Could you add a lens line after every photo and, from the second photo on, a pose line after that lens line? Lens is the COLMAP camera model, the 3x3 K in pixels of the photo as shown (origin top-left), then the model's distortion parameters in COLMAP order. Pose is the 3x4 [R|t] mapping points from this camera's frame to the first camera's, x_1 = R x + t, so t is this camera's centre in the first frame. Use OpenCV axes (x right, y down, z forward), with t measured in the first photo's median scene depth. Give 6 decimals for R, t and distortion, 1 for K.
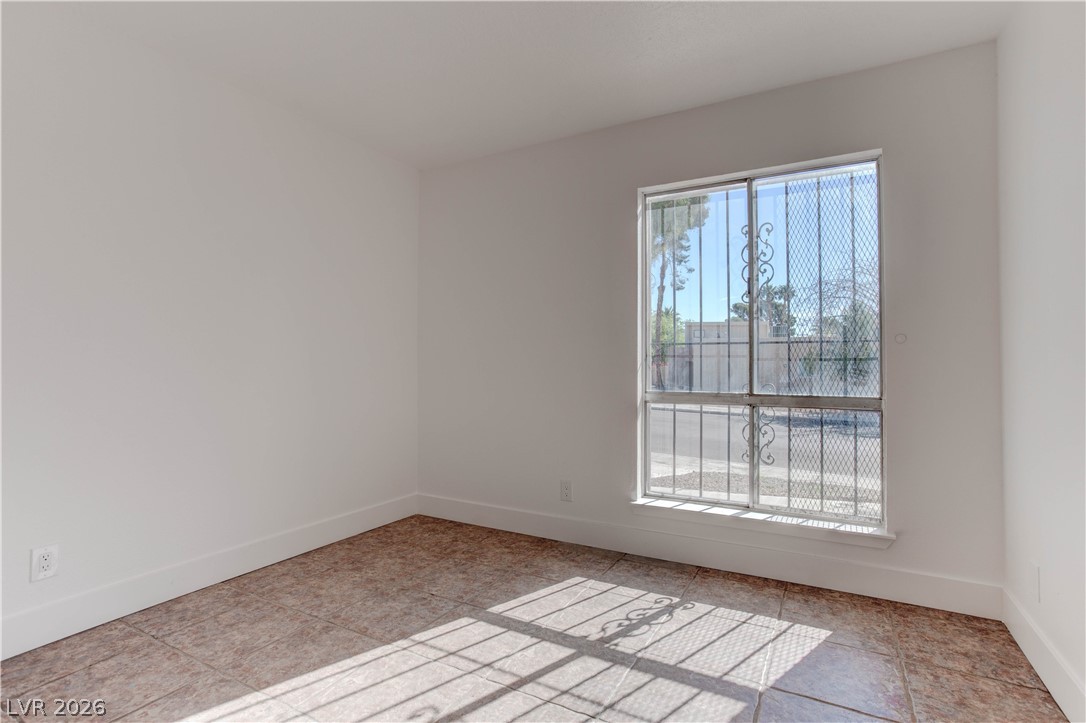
lens RADIAL K [[523.4, 0, 541.4], [0, 523.4, 356.3], [0, 0, 1]] dist [0.001653, 0.009269]
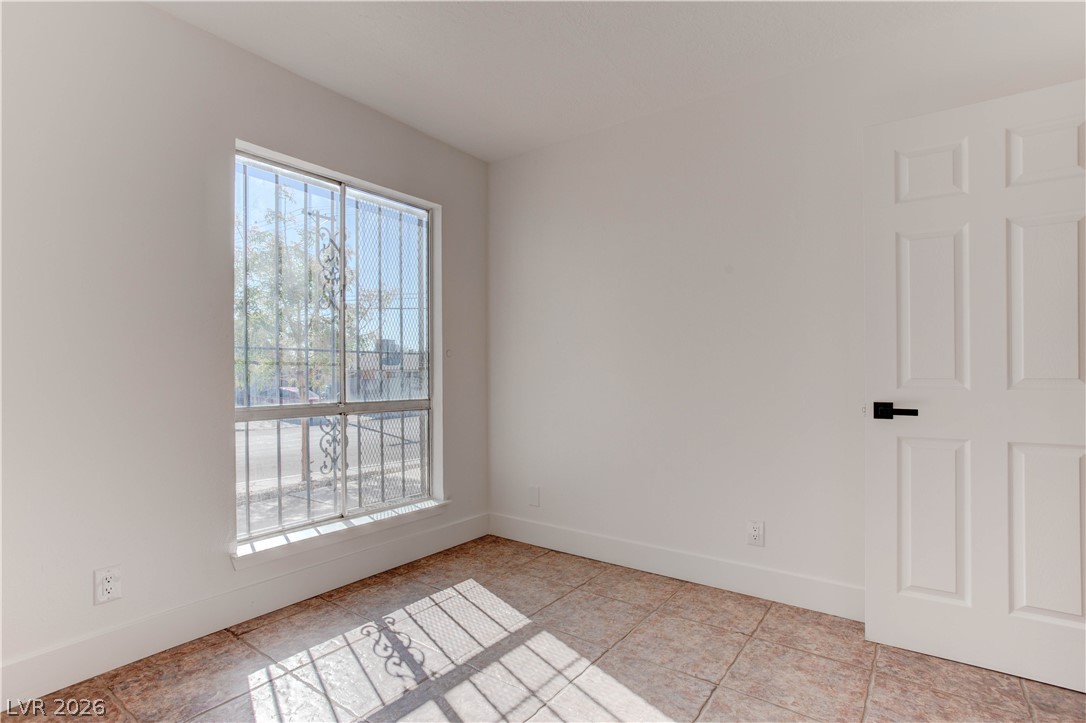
lens RADIAL K [[527.8, 0, 550.5], [0, 527.8, 376.1], [0, 0, 1]] dist [-0.052850, 0.036737]
pose [[0.130923, -0.003812, 0.991385, -0.595959], [-0.015720, 0.999859, 0.005921, 0.011048], [-0.991268, -0.016360, 0.130845, 0.546224]]
